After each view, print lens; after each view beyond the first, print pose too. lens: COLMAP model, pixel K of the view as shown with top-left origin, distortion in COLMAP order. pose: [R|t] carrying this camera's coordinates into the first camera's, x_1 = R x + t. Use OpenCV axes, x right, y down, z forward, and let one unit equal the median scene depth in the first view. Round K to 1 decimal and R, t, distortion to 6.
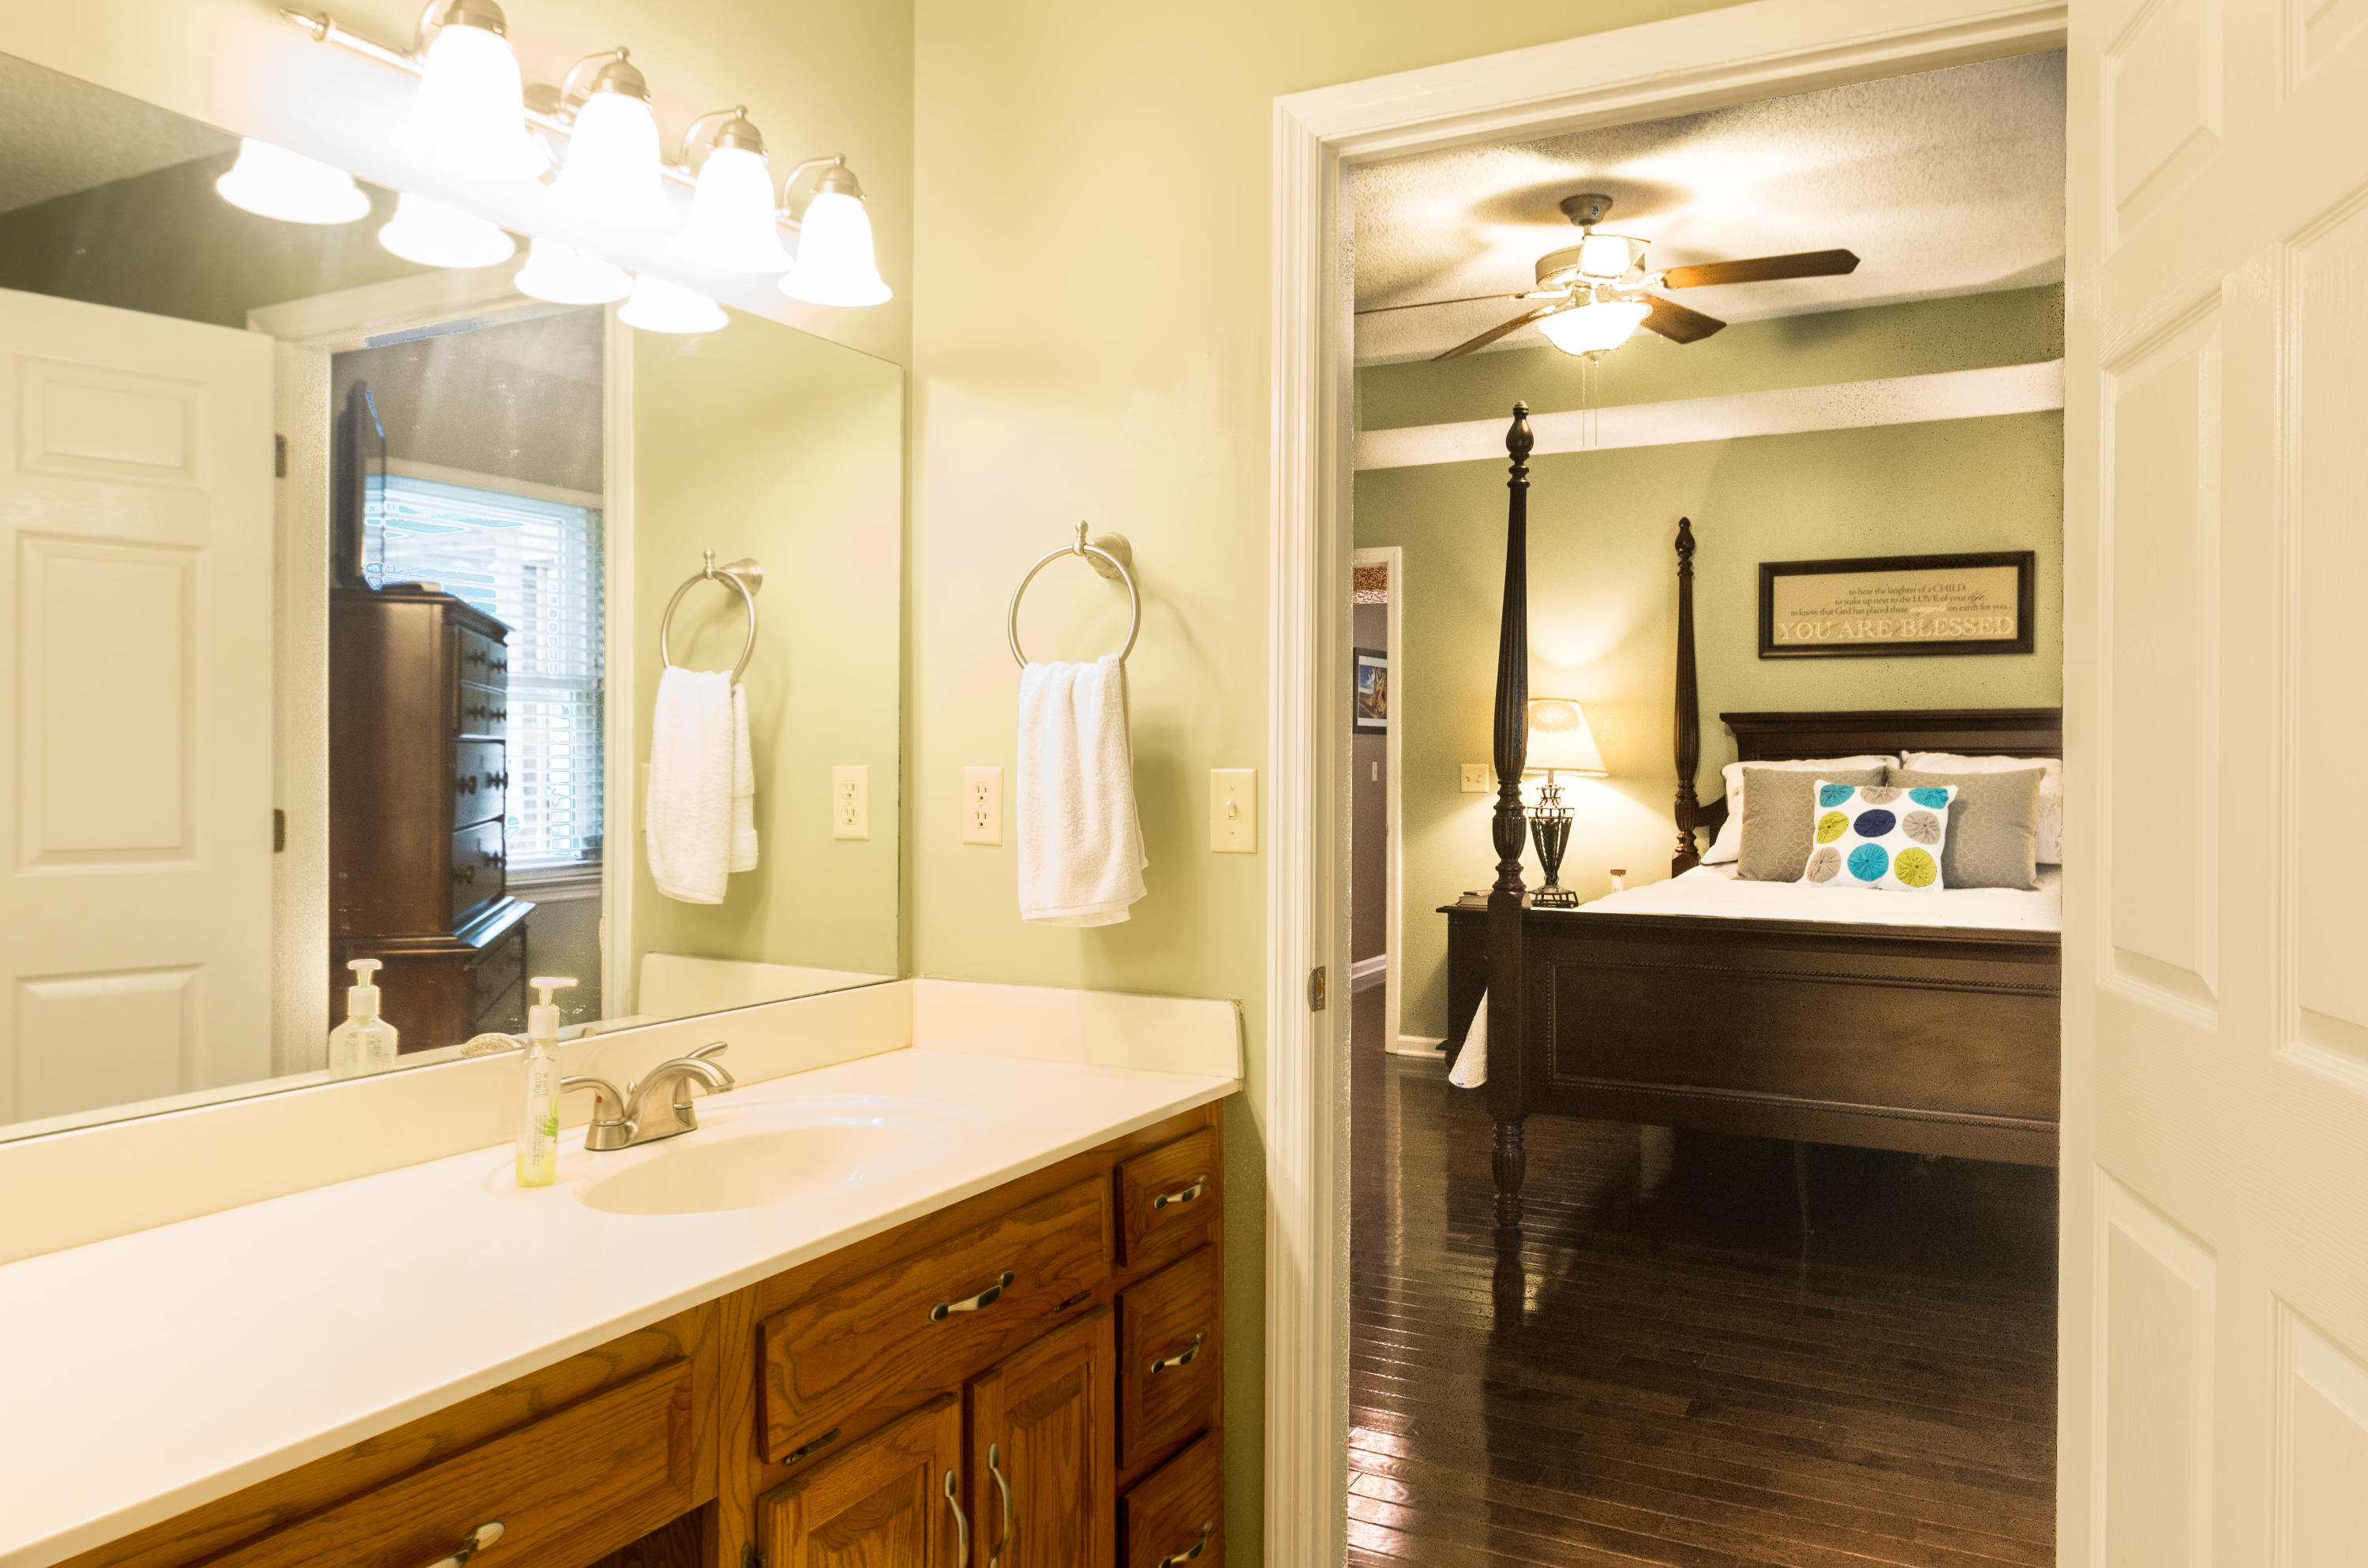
lens RADIAL K [[1587.9, 0, 1193.7], [0, 1587.9, 787.5], [0, 0, 1]] dist [0.000089, -0.001381]
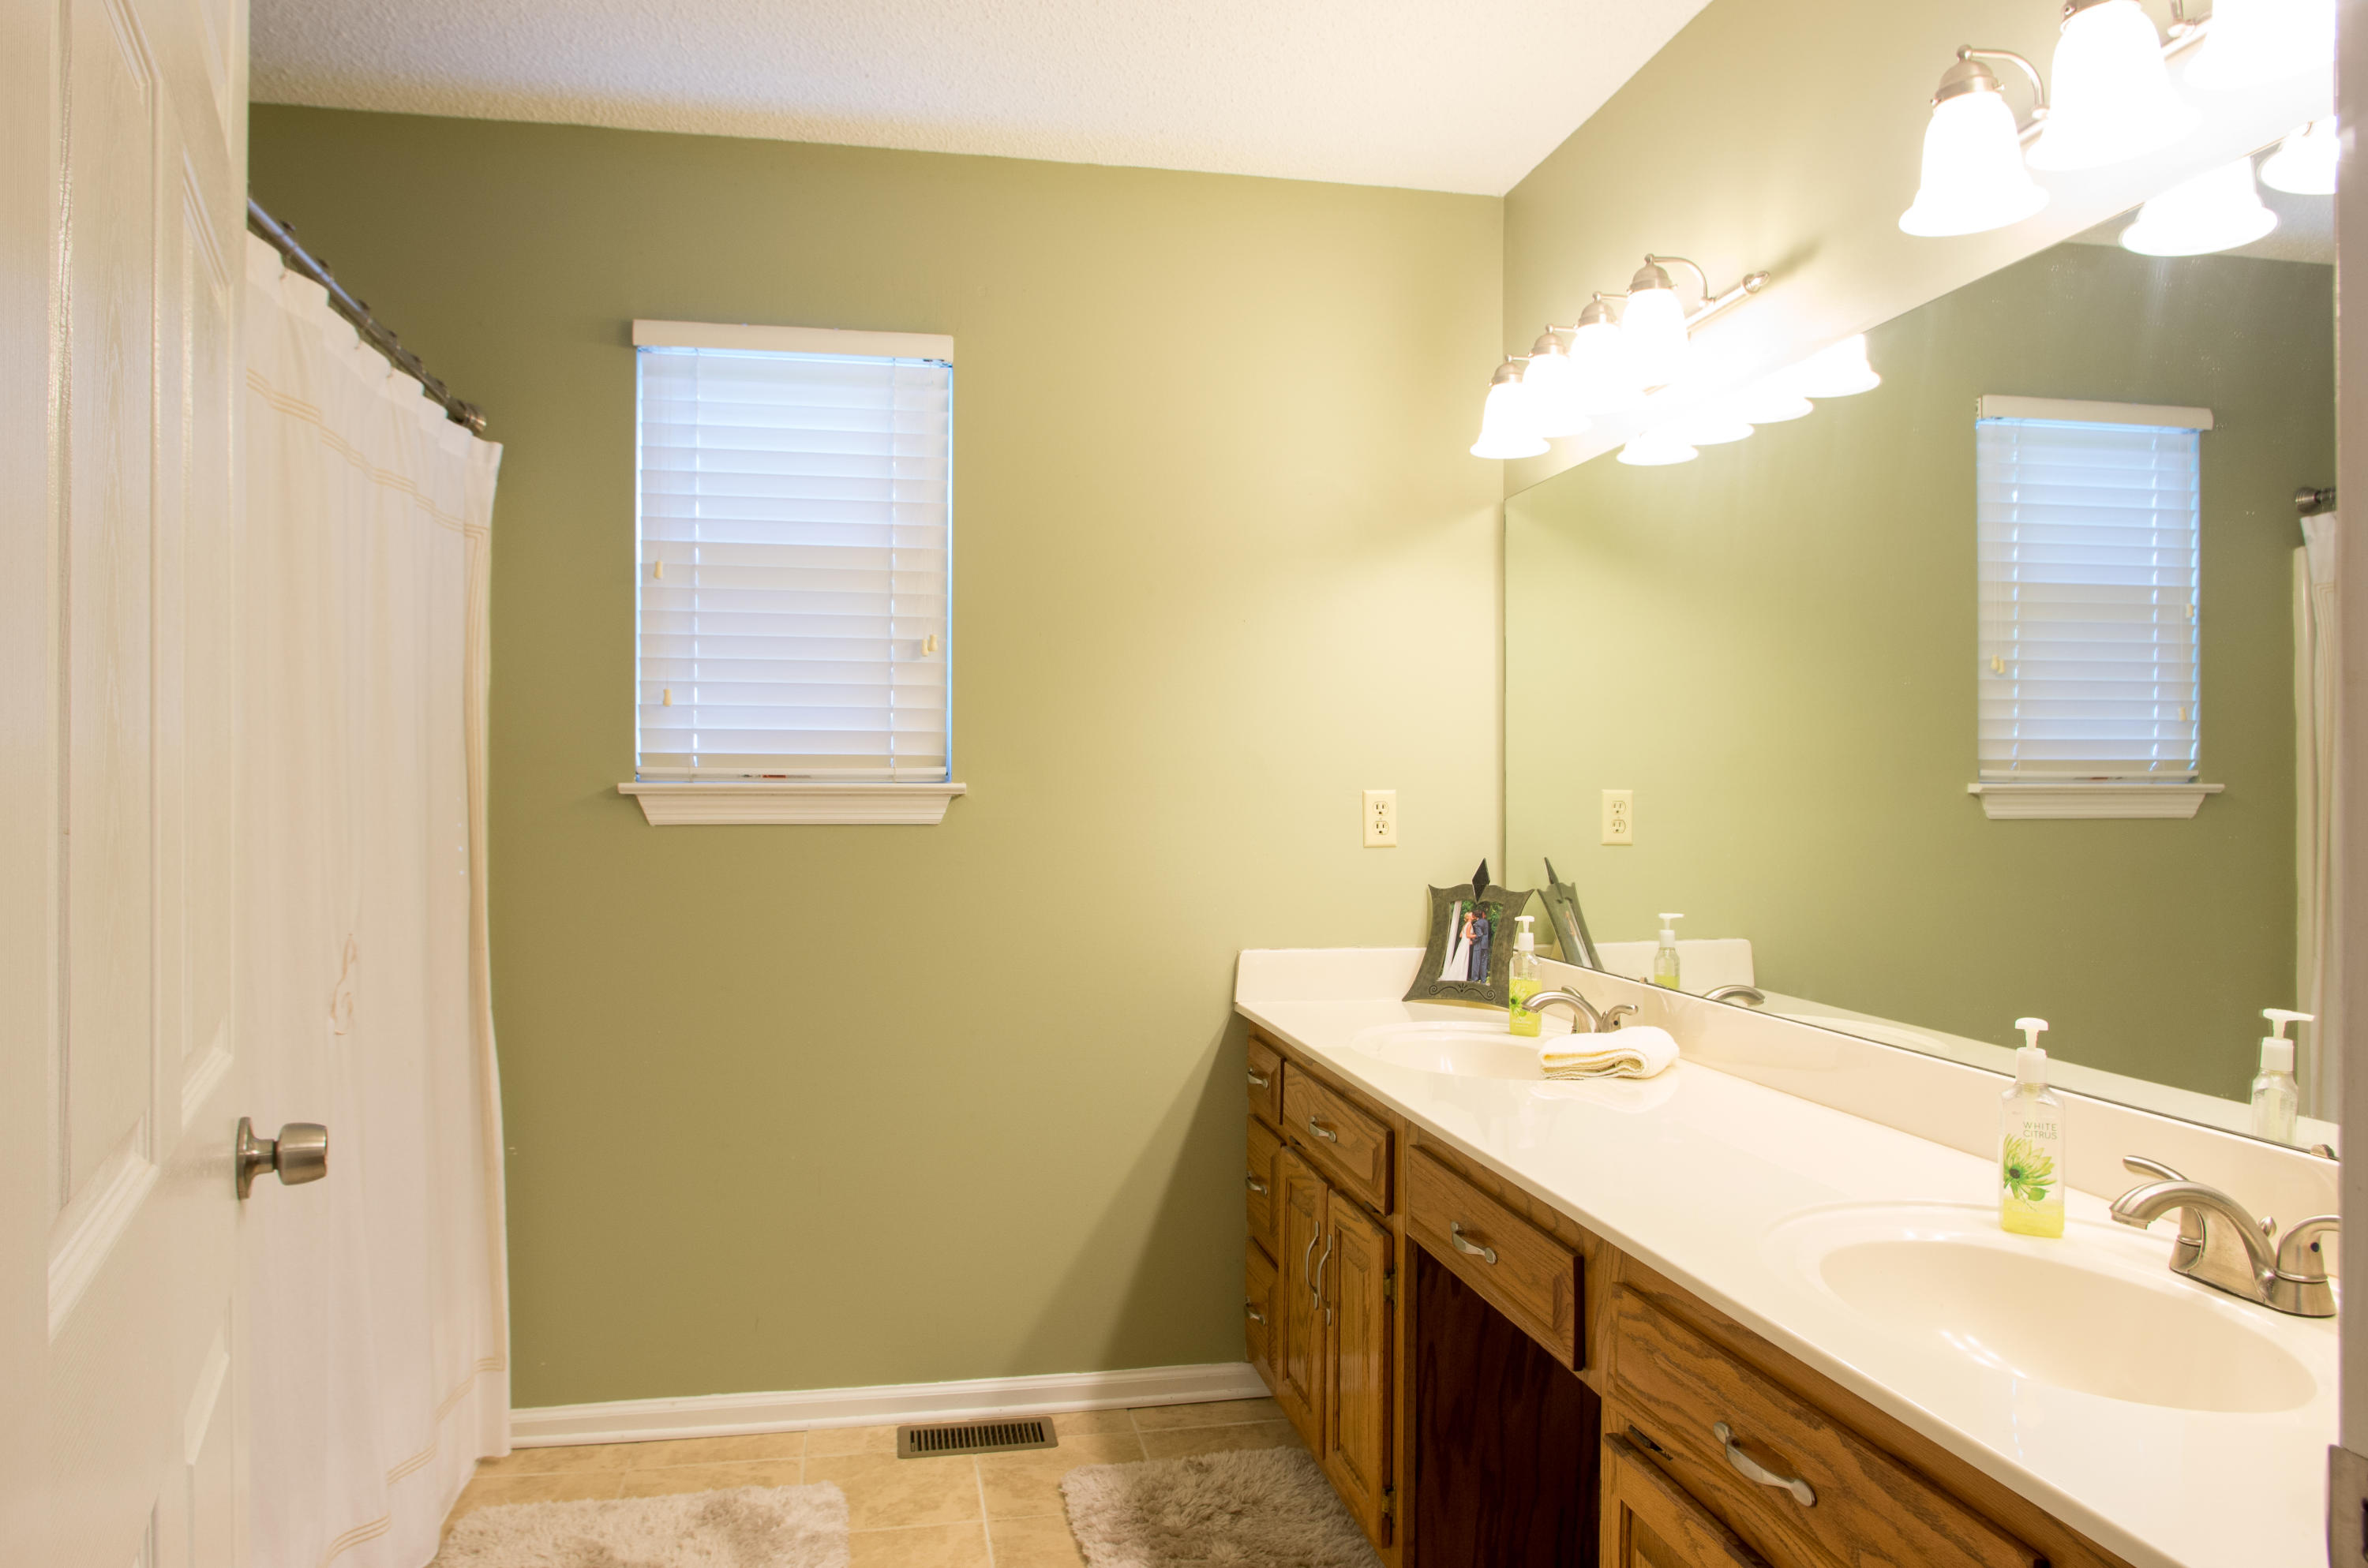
lens RADIAL K [[1587.9, 0, 1193.7], [0, 1587.9, 787.5], [0, 0, 1]] dist [0.000089, -0.001381]
pose [[-0.773512, -0.009158, -0.633716, 0.202391], [-0.014529, 0.999889, 0.003285, -0.005162], [0.633615, 0.011749, -0.773559, 0.494199]]
